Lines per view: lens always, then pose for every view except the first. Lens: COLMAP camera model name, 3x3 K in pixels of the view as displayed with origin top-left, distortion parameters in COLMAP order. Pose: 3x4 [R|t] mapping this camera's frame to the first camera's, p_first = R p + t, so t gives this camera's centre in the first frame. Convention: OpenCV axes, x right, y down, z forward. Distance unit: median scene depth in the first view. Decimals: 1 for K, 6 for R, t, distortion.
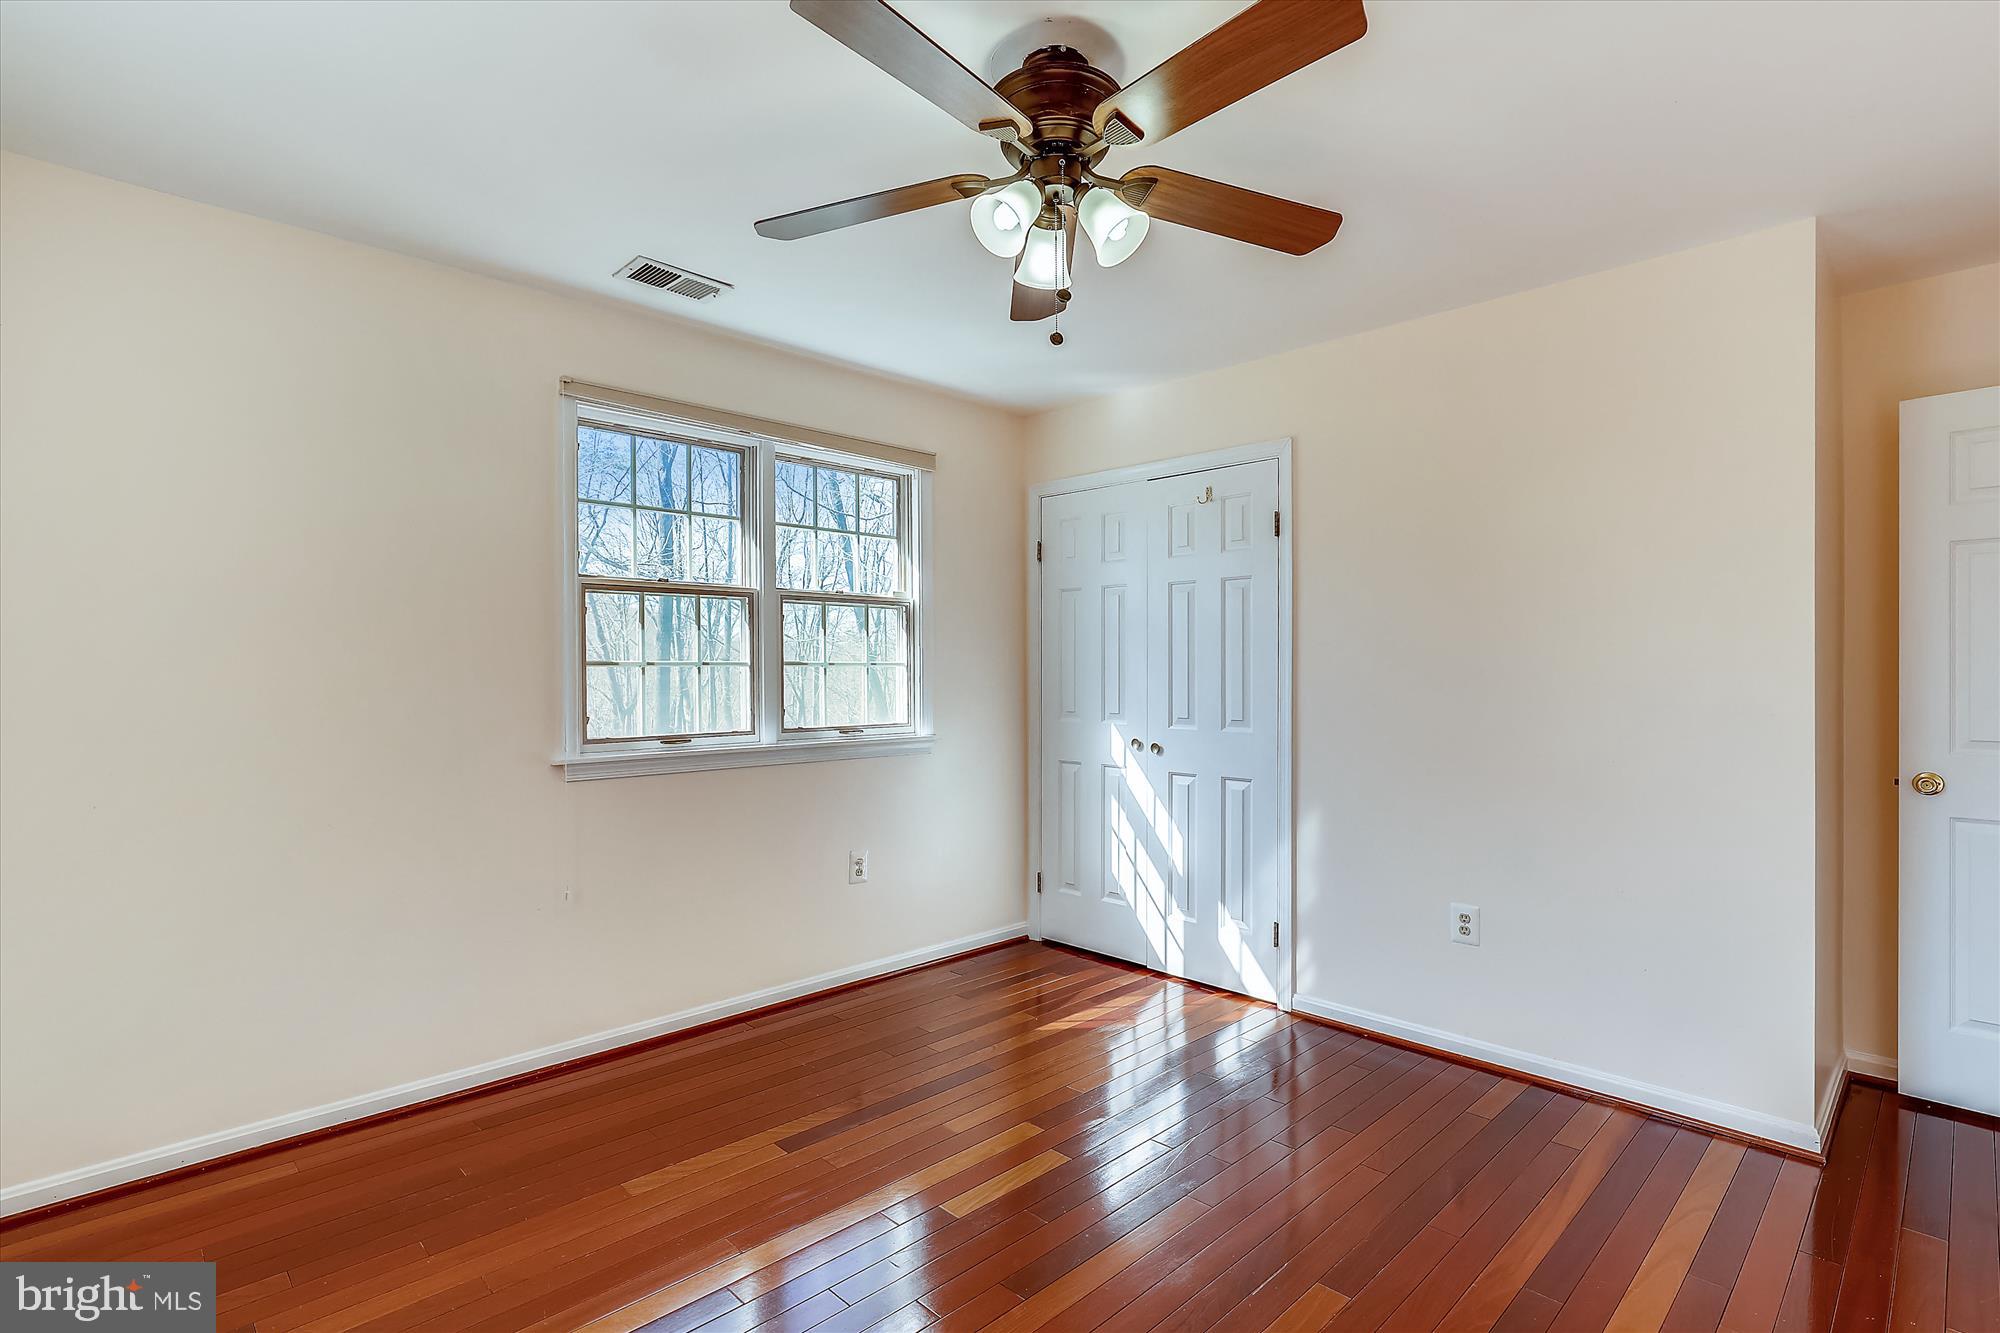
lens RADIAL K [[937.6, 0, 1002.0], [0, 937.6, 675.7], [0, 0, 1]] dist [-0.010312, -0.000466]
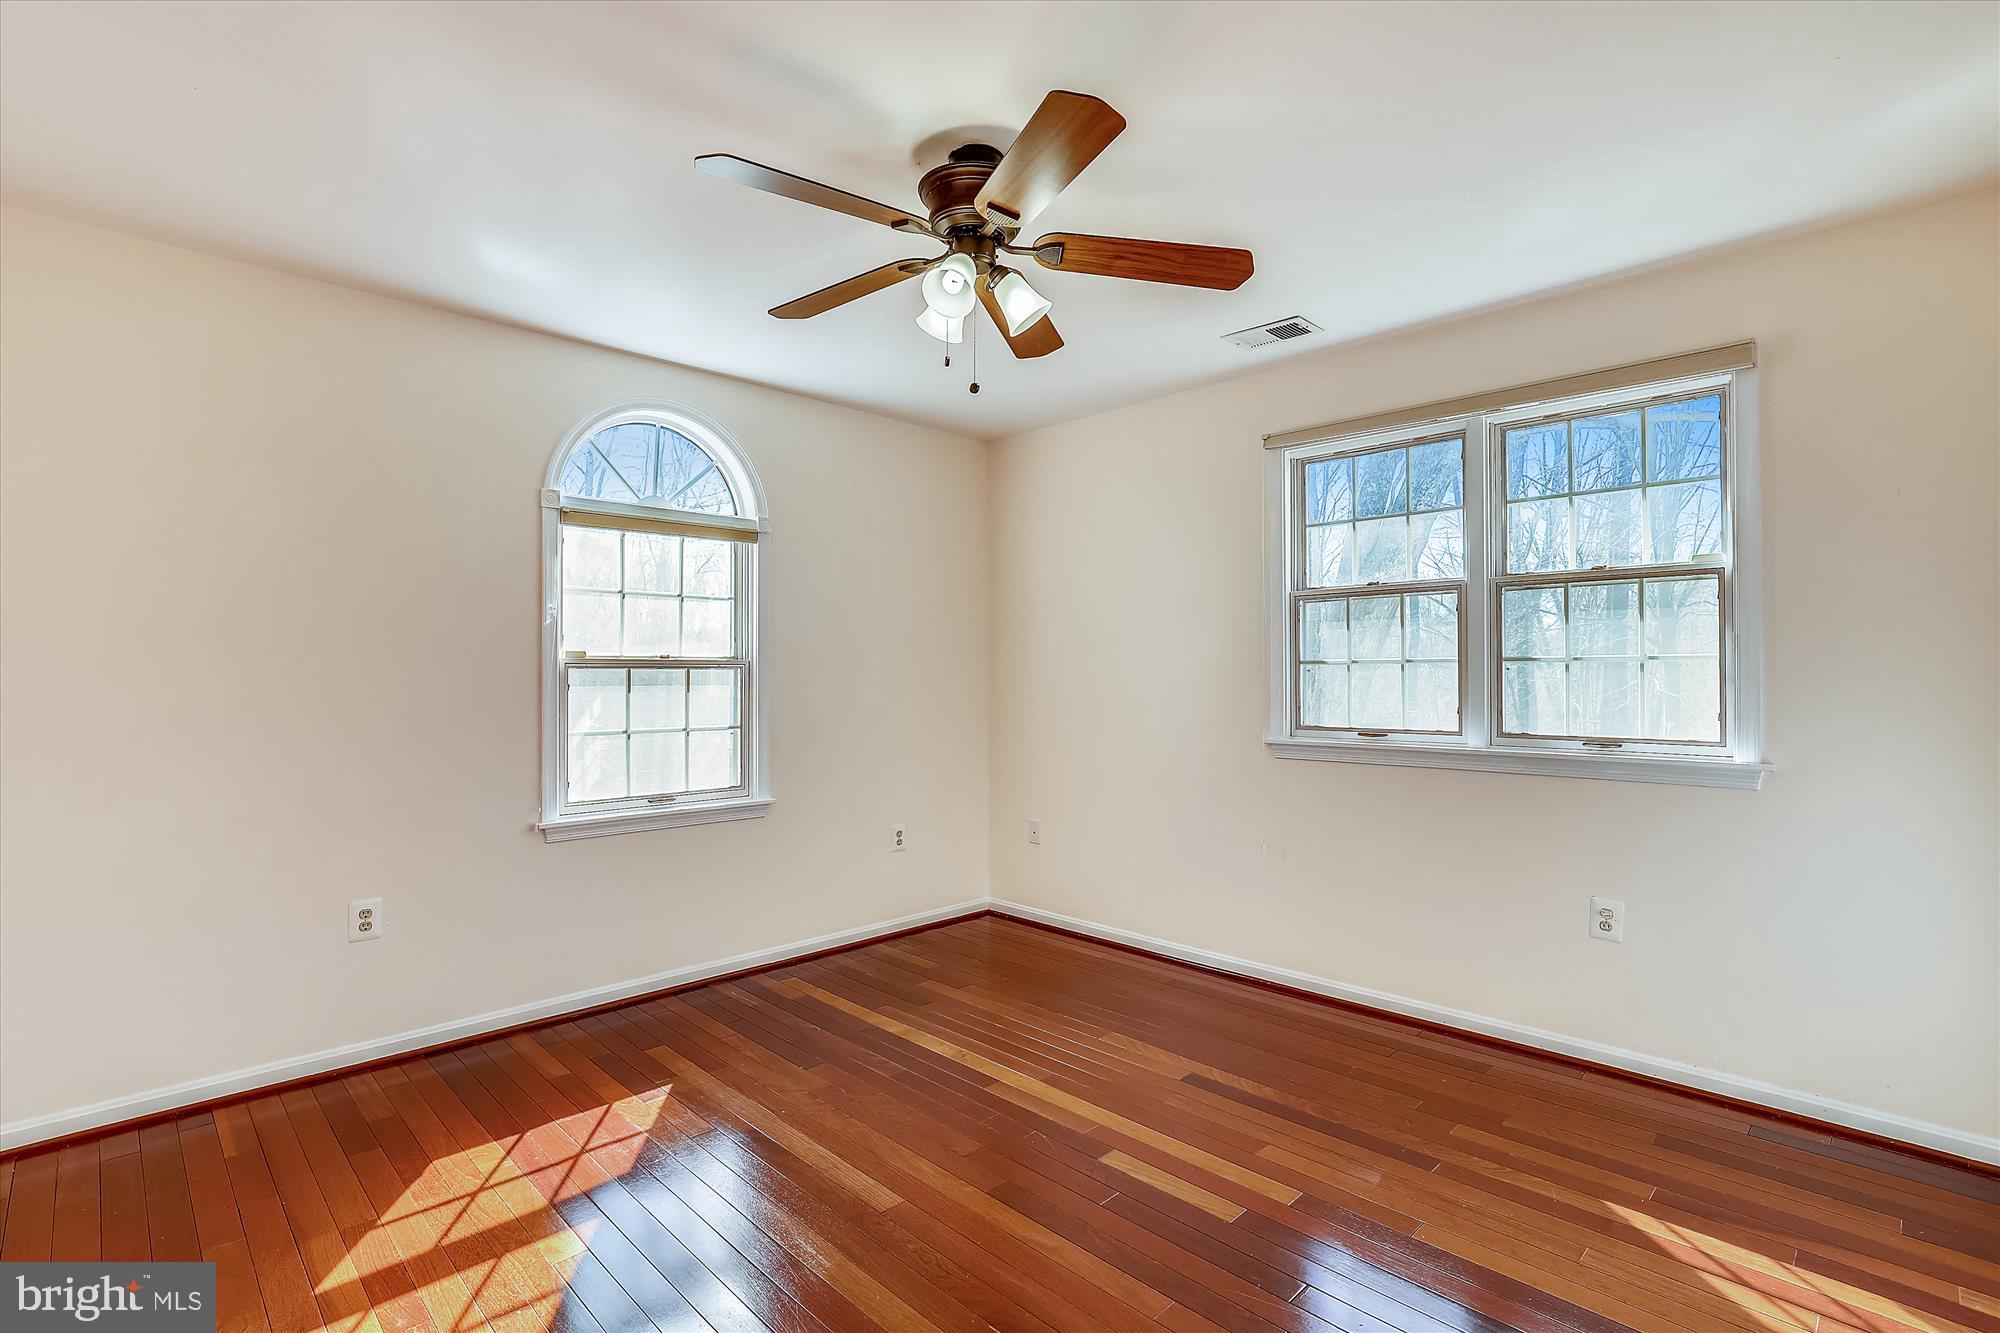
lens RADIAL K [[897.7, 0, 1000.0], [0, 897.7, 666.5], [0, 0, 1]] dist [-0.011523, -0.000236]
pose [[0.034484, -0.001246, -0.999404, 0.600089], [0.001878, 0.999998, -0.001182, -0.006157], [0.999403, -0.001836, 0.034486, 0.497172]]
